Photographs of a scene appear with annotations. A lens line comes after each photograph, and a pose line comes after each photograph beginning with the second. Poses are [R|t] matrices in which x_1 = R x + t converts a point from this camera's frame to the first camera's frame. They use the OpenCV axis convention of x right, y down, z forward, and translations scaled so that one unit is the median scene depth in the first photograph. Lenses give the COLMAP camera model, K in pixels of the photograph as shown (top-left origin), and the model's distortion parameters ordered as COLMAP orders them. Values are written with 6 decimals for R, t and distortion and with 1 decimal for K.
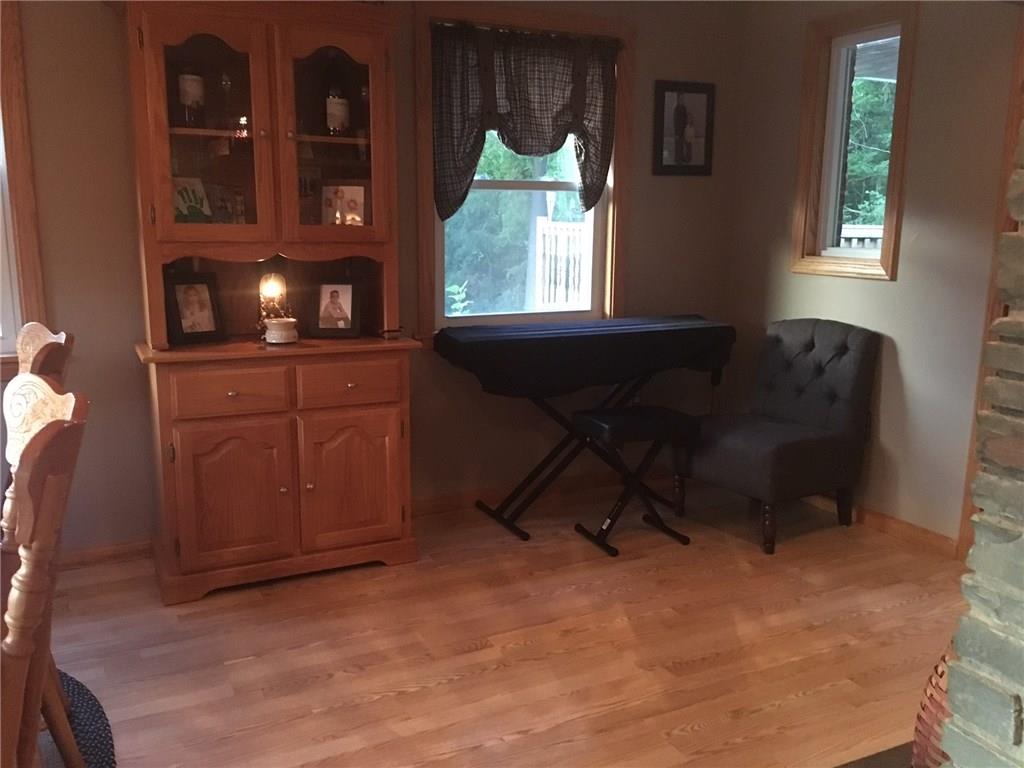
lens RADIAL K [[873.8, 0, 511.7], [0, 873.8, 386.2], [0, 0, 1]] dist [0.067037, -0.107128]
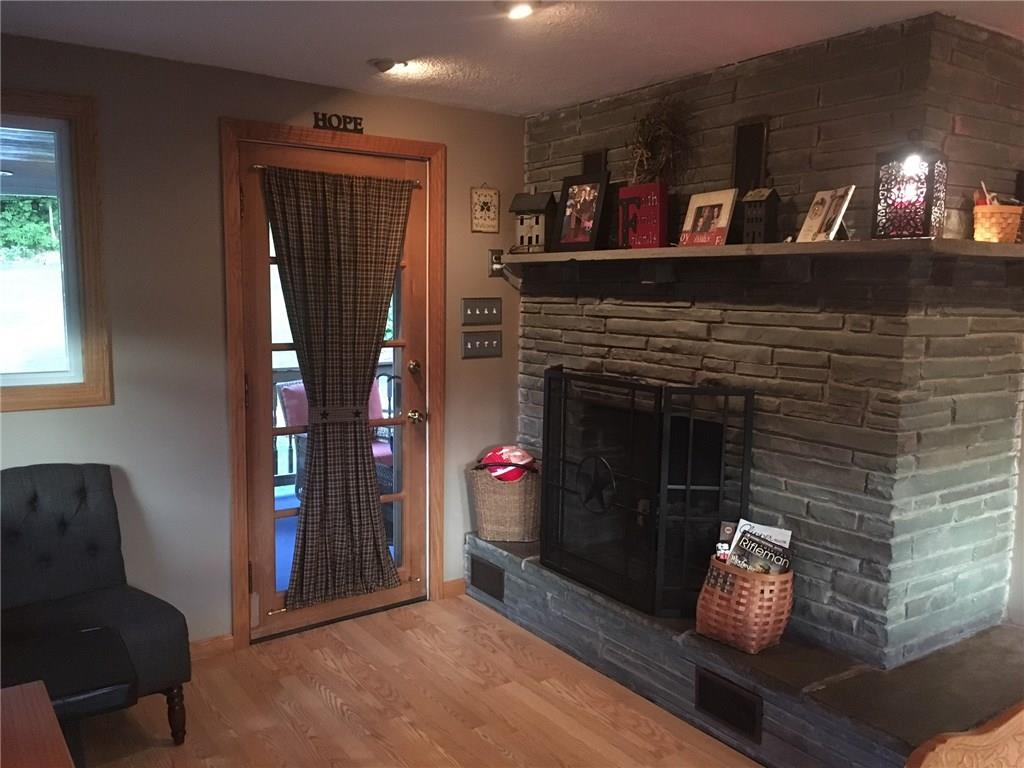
lens RADIAL K [[873.8, 0, 511.3], [0, 873.8, 384.0], [0, 0, 1]] dist [0.067037, -0.107128]
pose [[-0.162487, -0.131969, 0.977846, -0.588734], [0.164383, 0.973546, 0.158703, -0.245518], [-0.972922, 0.186528, -0.136495, 0.814489]]
